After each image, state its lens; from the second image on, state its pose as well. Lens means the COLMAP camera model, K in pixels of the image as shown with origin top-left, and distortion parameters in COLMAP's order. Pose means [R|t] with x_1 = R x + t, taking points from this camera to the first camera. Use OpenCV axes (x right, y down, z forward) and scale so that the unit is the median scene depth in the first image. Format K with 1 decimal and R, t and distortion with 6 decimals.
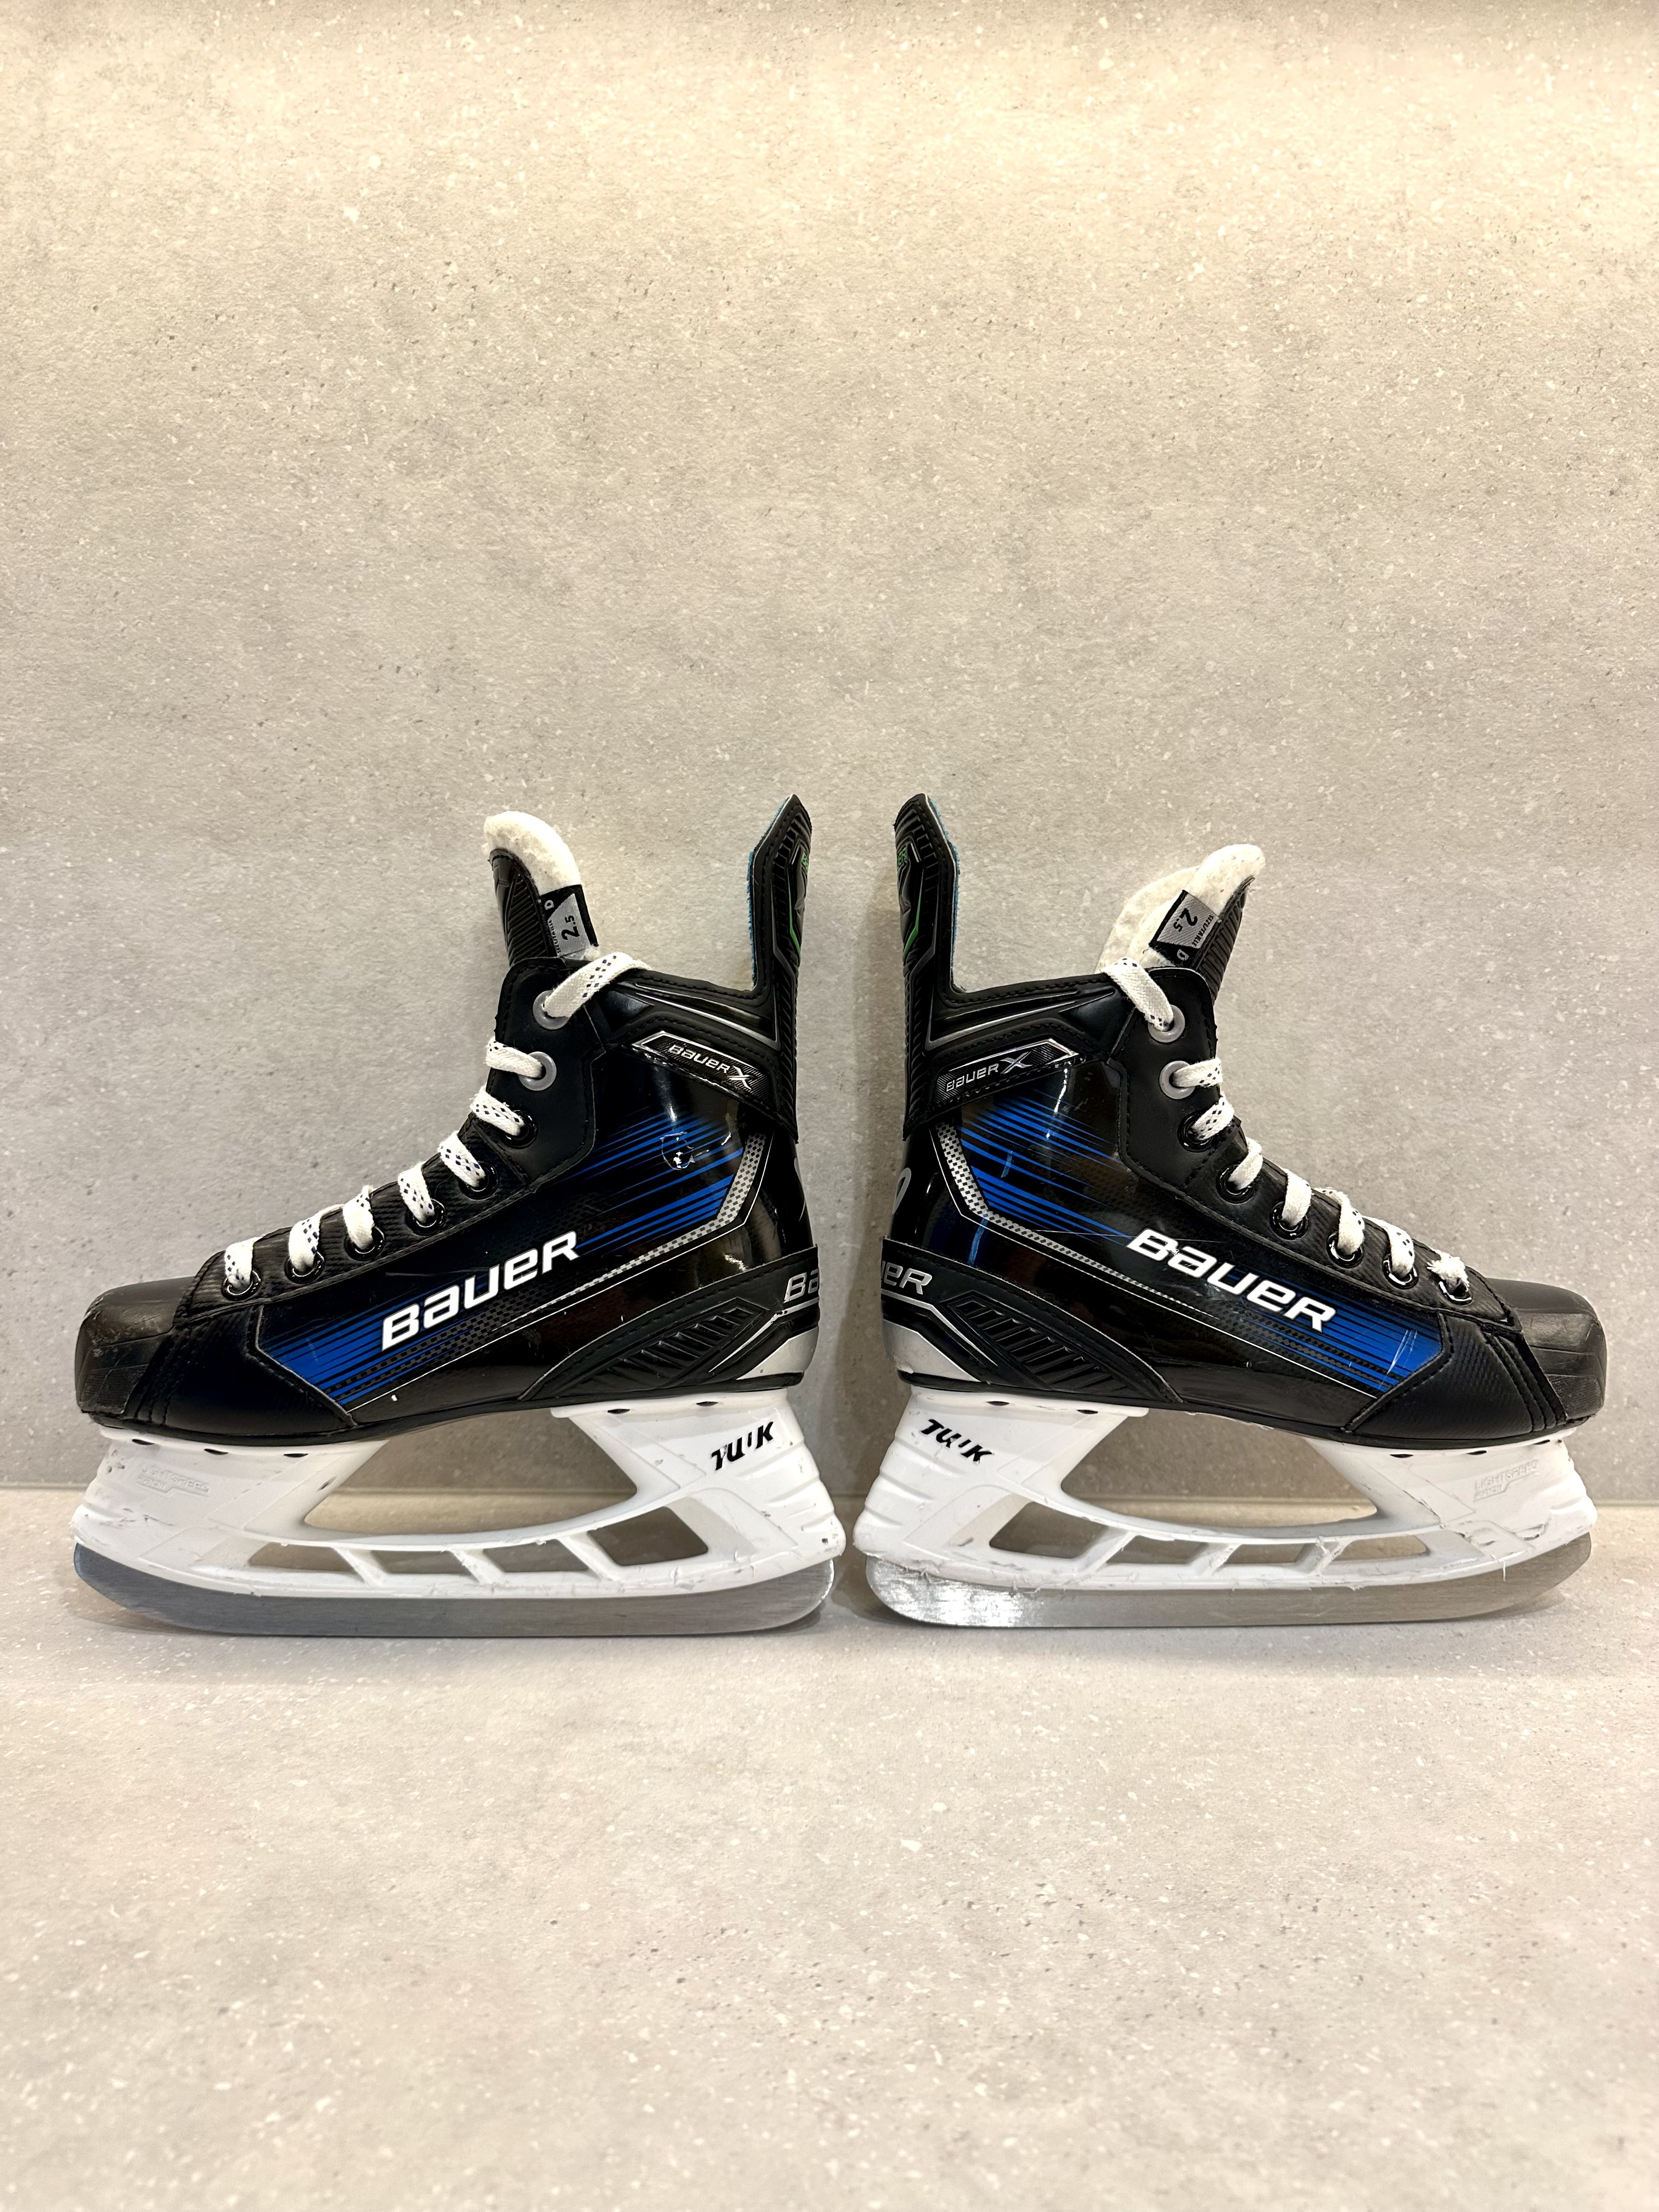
lens RADIAL K [[1642.9, 0, 834.4], [0, 1642.9, 1094.9], [0, 0, 1]] dist [-0.013340, -0.009728]
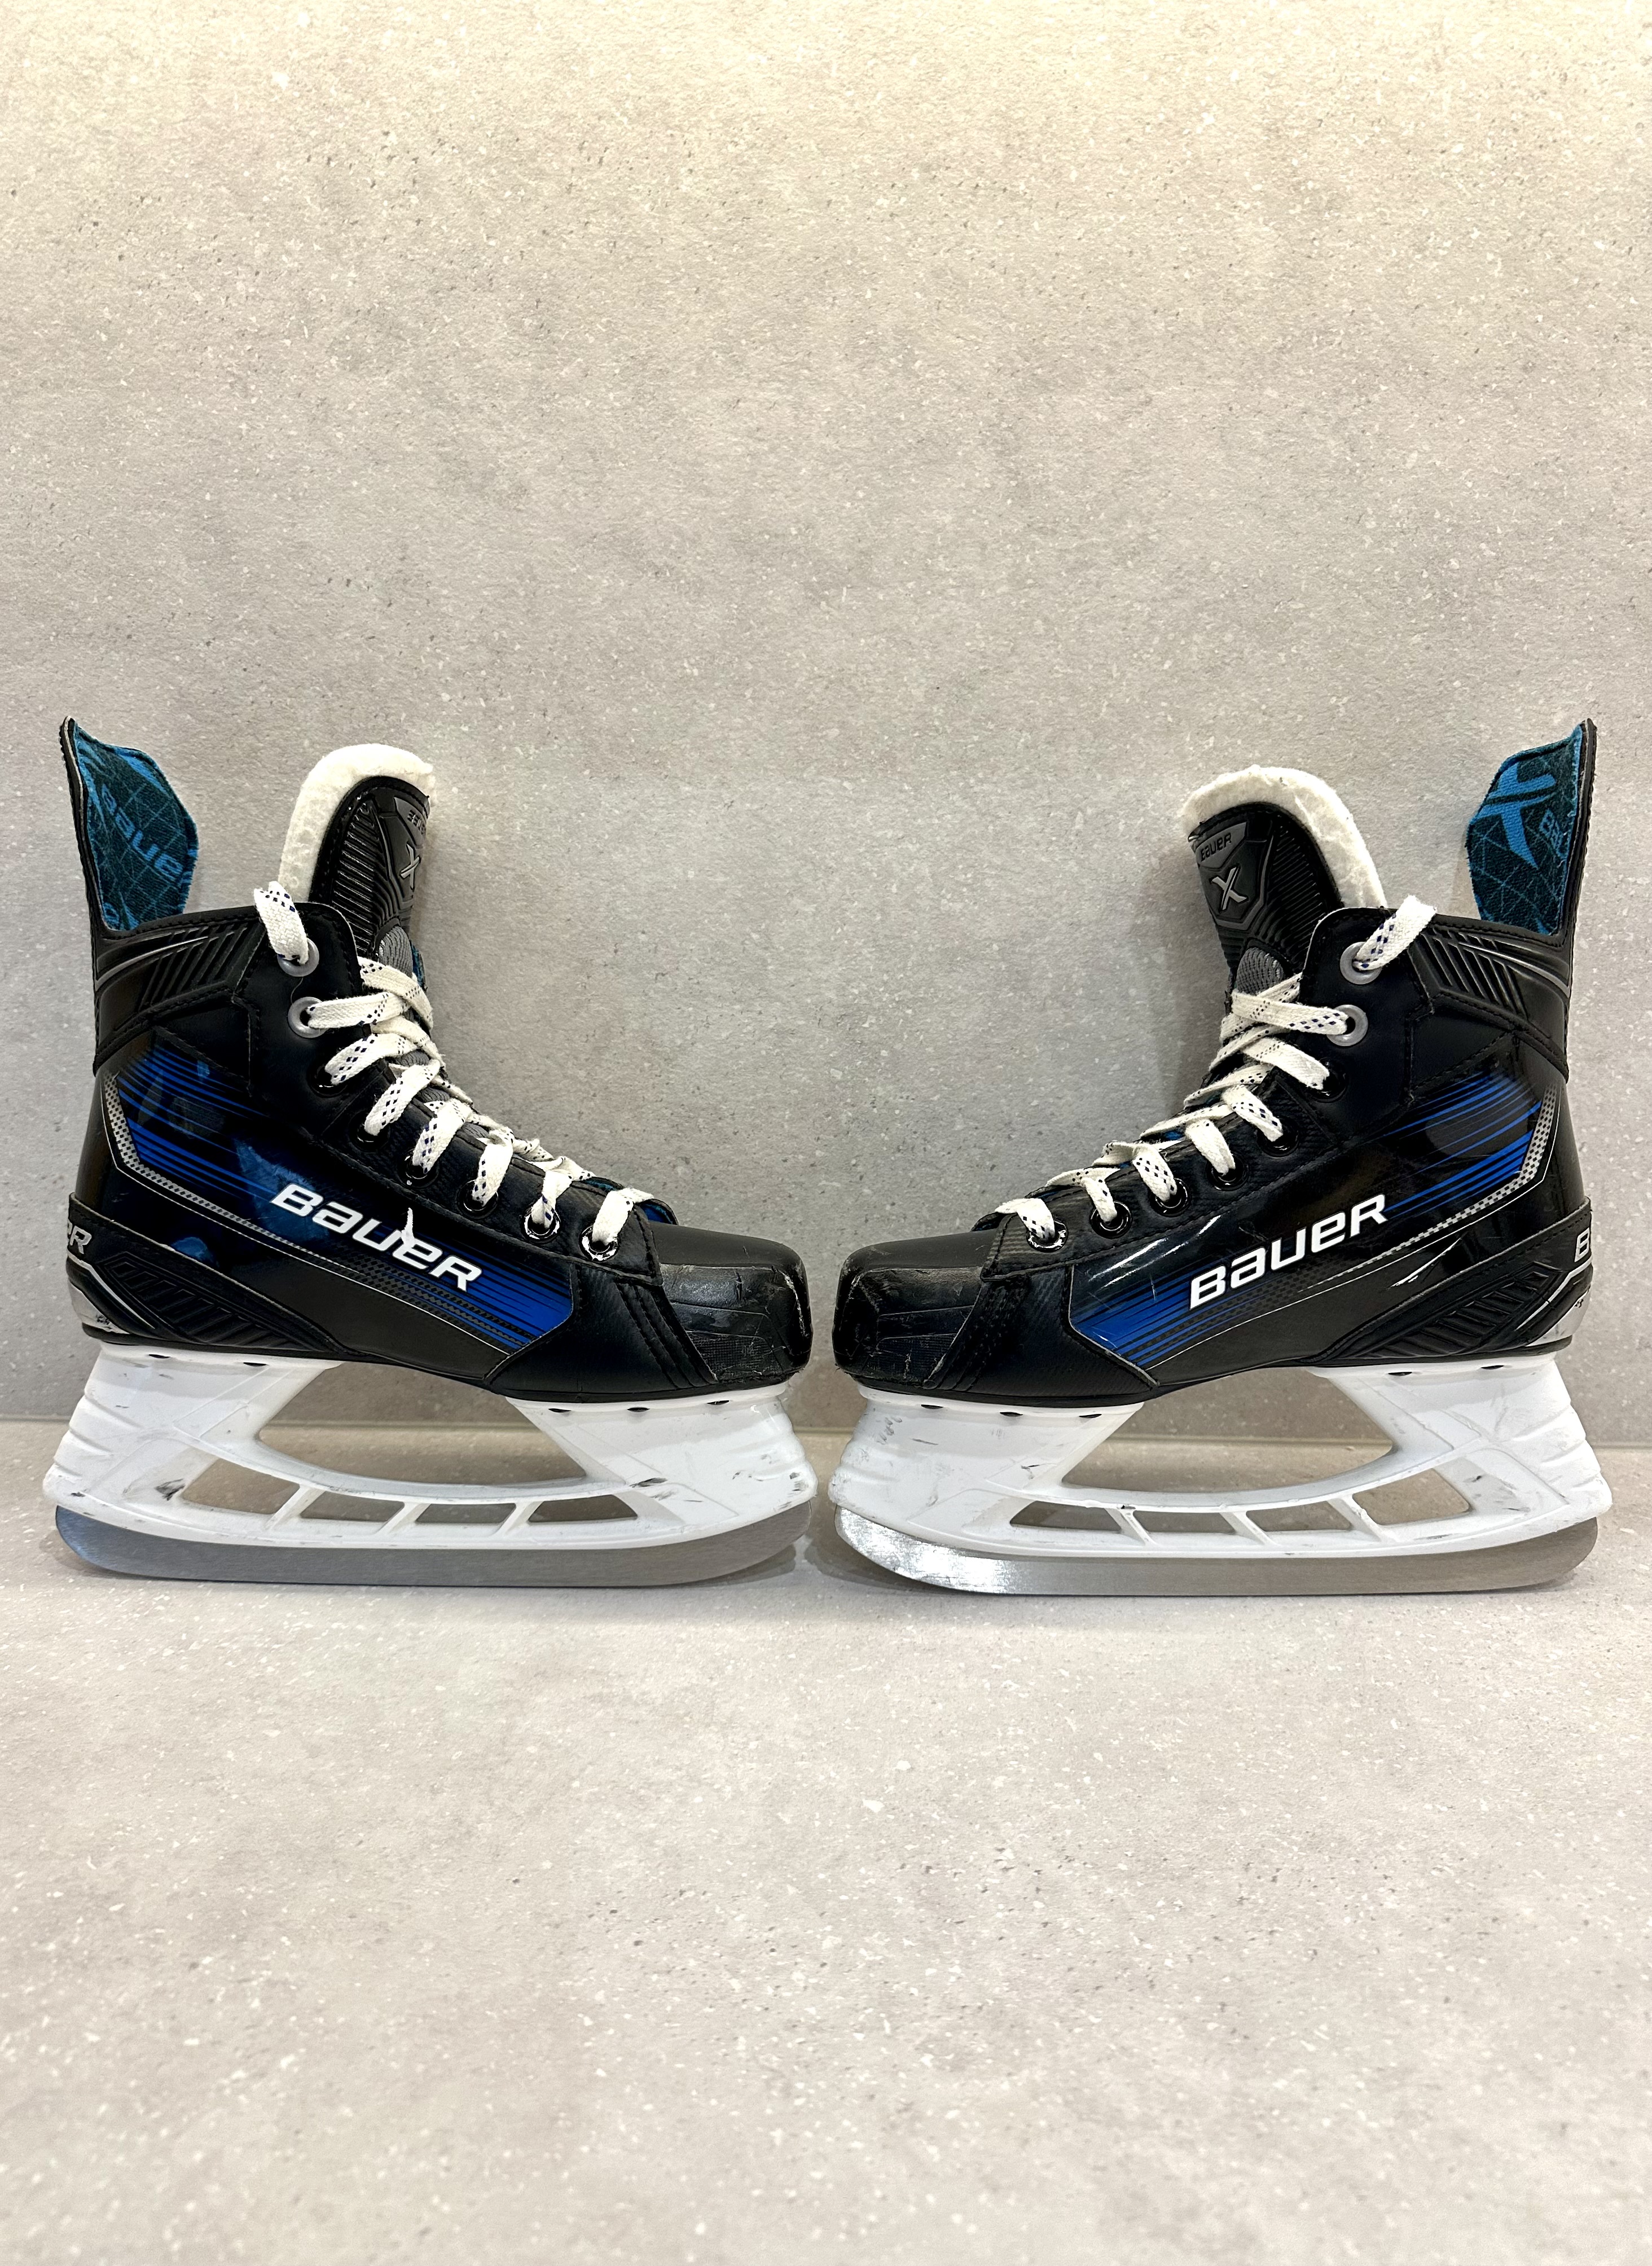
lens RADIAL K [[1685.7, 0, 791.7], [0, 1685.7, 1130.8], [0, 0, 1]] dist [-0.010335, -0.008397]
pose [[0.999190, -0.000138, -0.040238, 0.029562], [0.004339, 0.994534, 0.104326, -0.046623], [0.040003, -0.104416, 0.993729, 0.011942]]
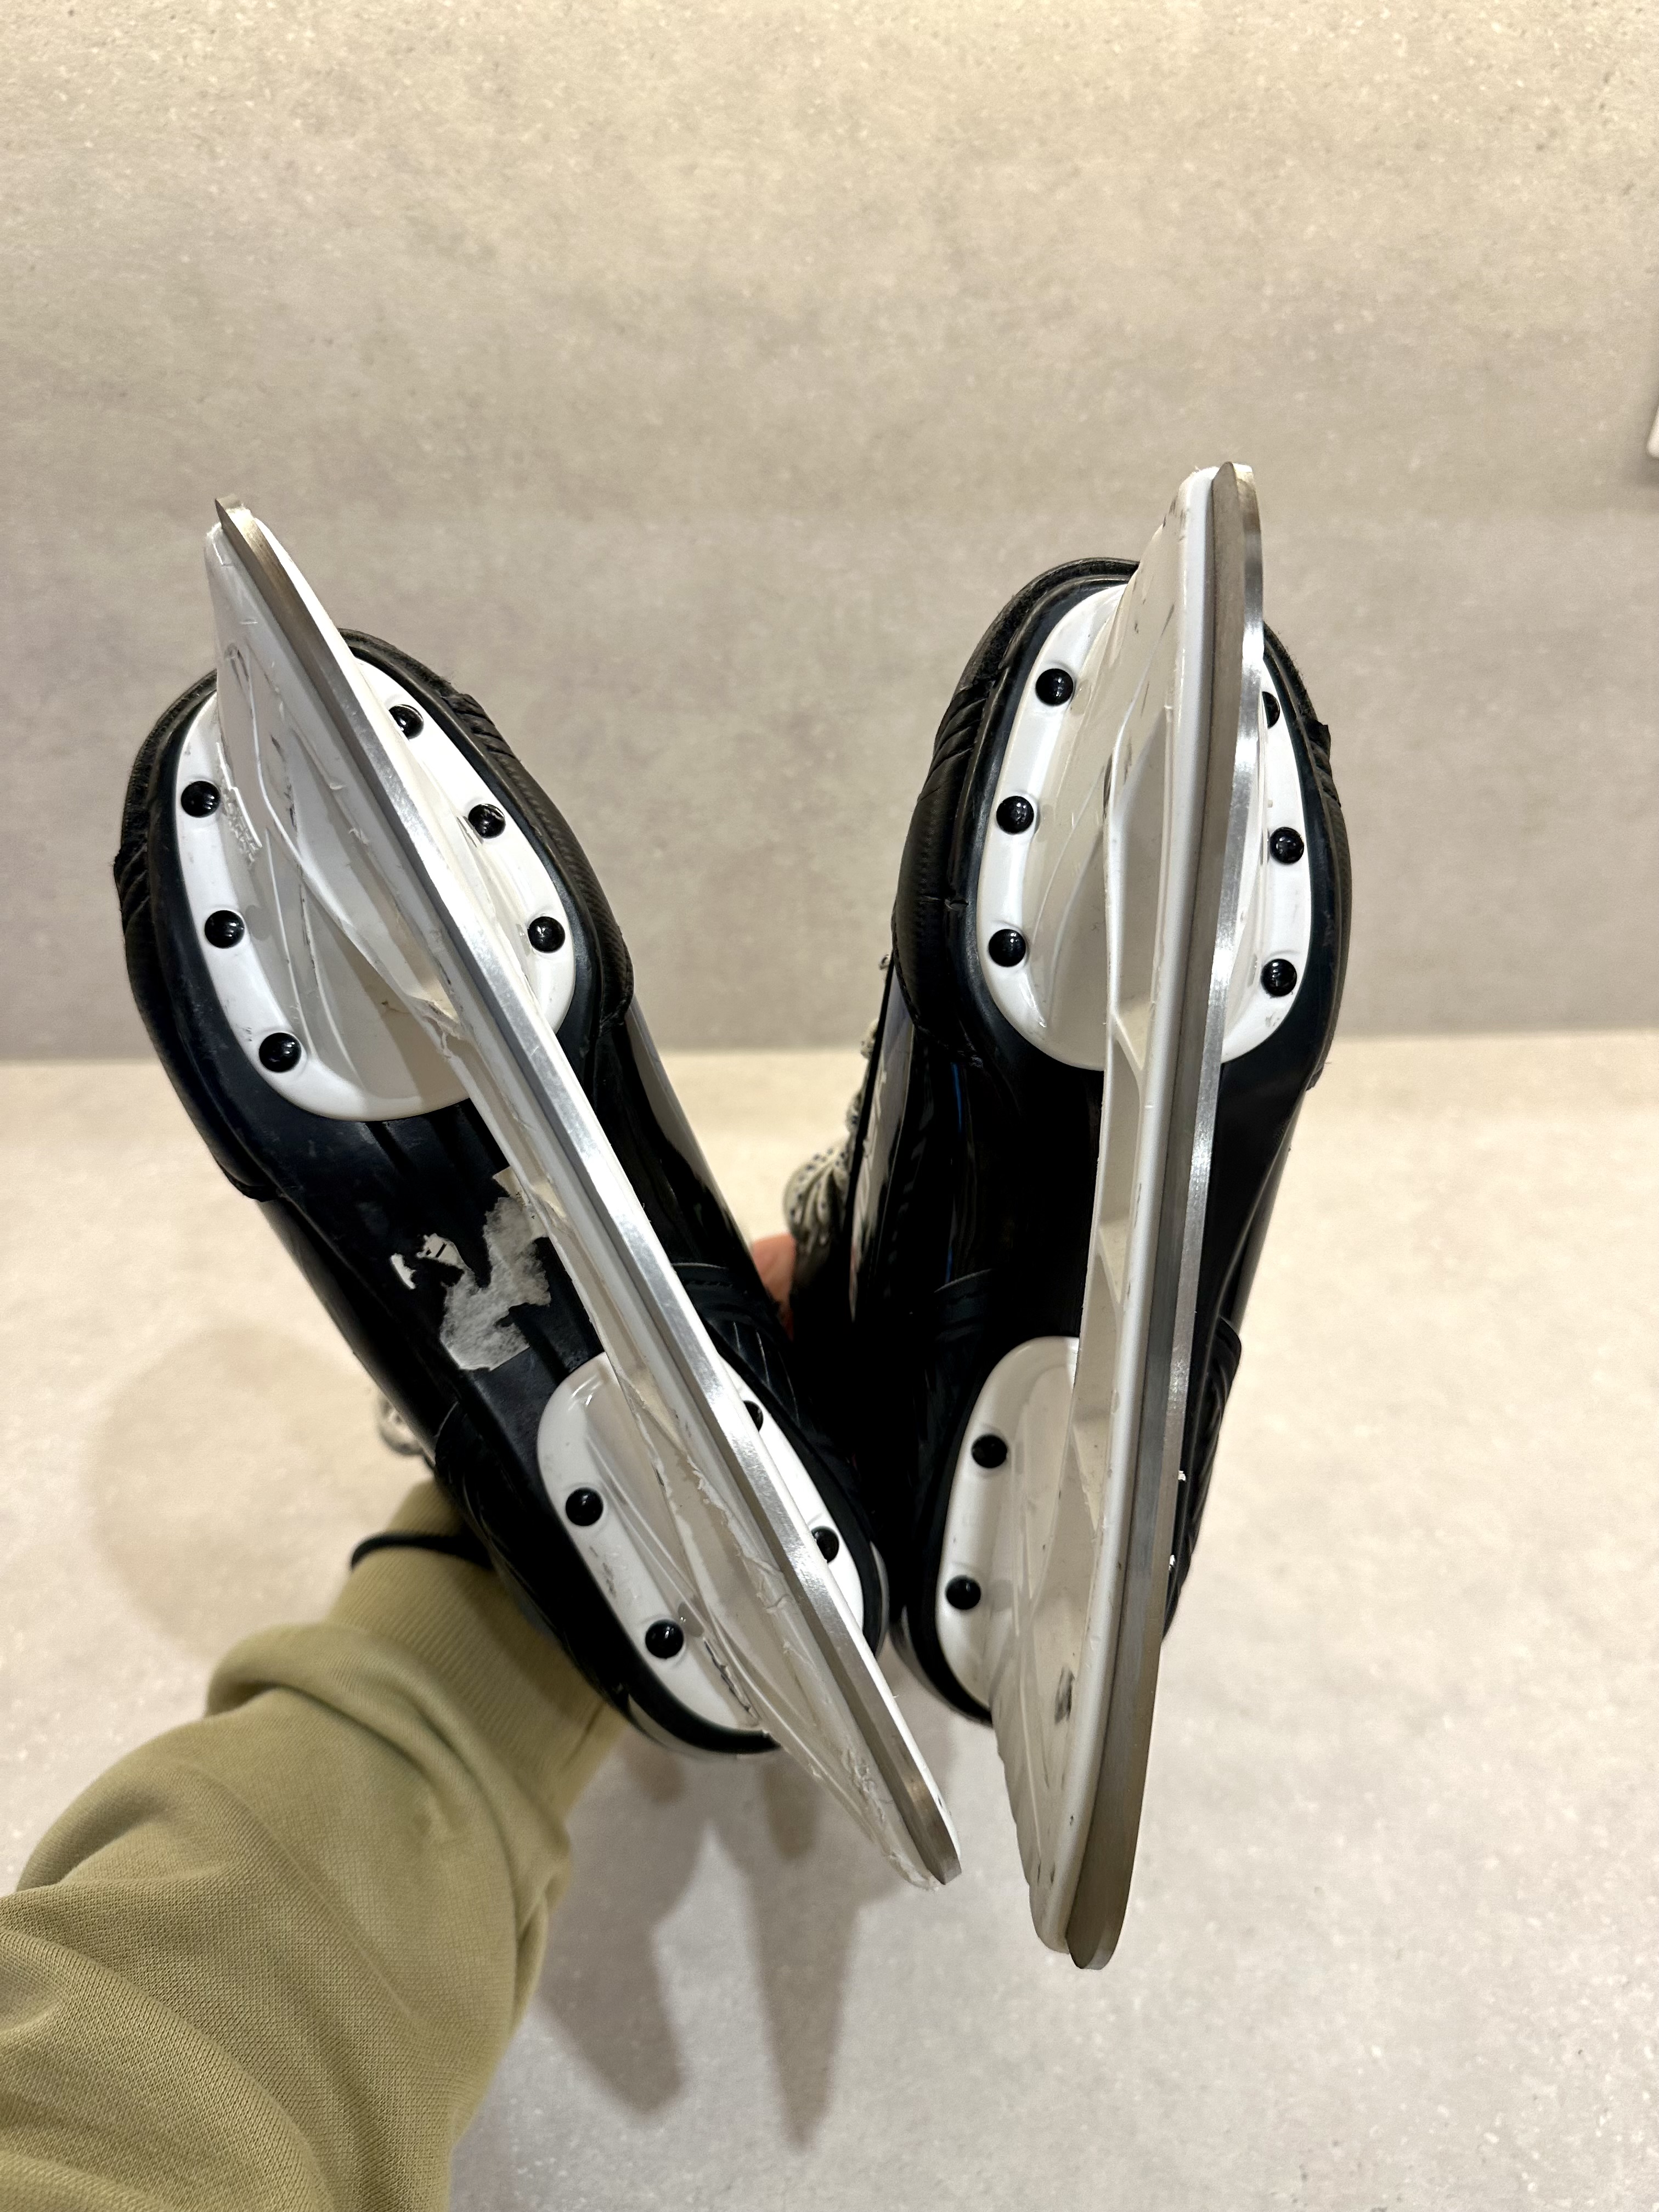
lens RADIAL K [[1642.9, 0, 816.1], [0, 1642.9, 1094.2], [0, 0, 1]] dist [-0.013340, -0.009728]
pose [[0.998710, -0.027803, 0.042481, -0.023455], [0.005664, 0.892515, 0.450983, -0.307825], [-0.050454, -0.450160, 0.891521, -0.124080]]
